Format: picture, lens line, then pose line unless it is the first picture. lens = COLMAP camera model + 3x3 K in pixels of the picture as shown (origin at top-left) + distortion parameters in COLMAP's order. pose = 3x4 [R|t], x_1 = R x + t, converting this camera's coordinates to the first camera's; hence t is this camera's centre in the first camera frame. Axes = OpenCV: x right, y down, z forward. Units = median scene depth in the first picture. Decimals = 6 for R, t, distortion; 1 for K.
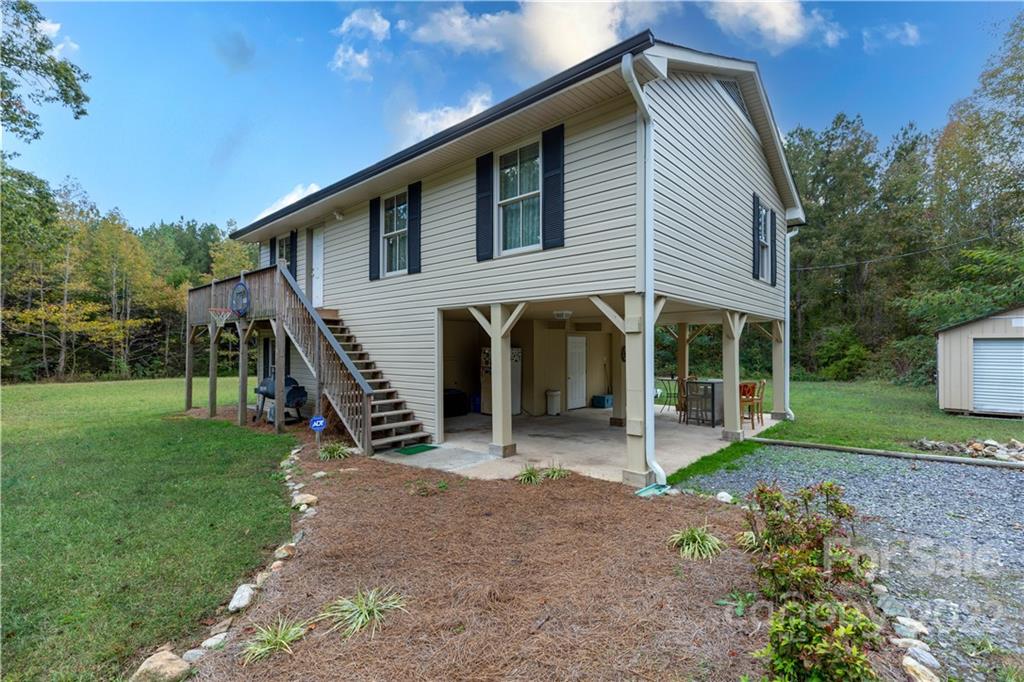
lens RADIAL K [[462.7, 0, 518.1], [0, 462.7, 344.7], [0, 0, 1]] dist [0.001430, 0.000046]
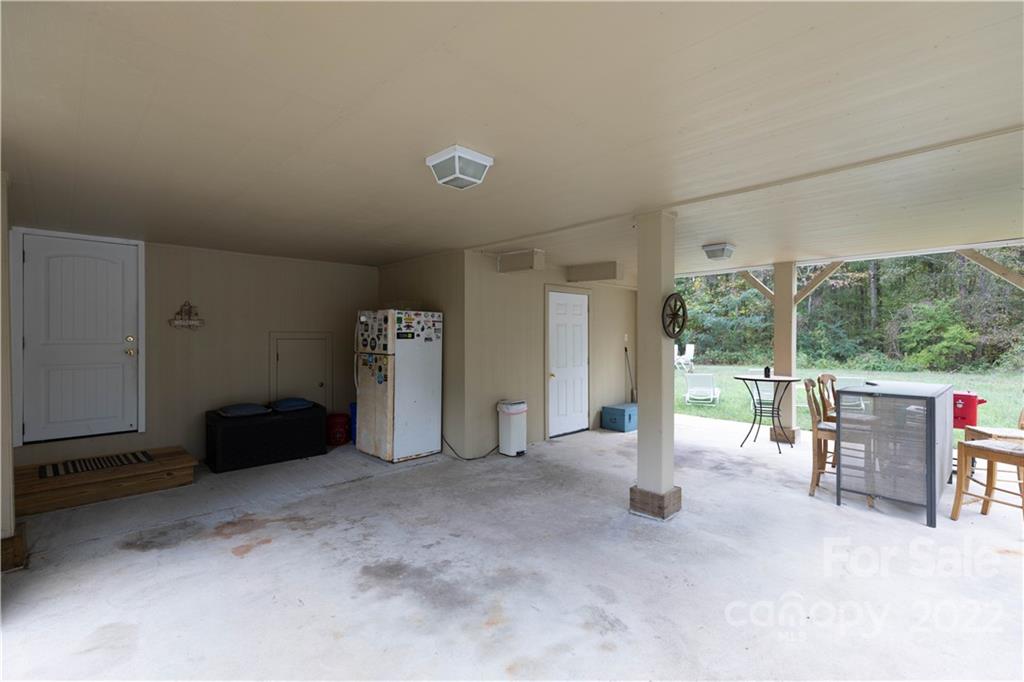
lens RADIAL K [[462.4, 0, 512.0], [0, 462.4, 341.0], [0, 0, 1]] dist [0.002866, 0.000242]
pose [[0.997352, -0.002536, -0.072675, 0.099312], [0.004047, 0.999778, 0.020656, 0.023721], [0.072607, -0.020896, 0.997142, 0.472852]]
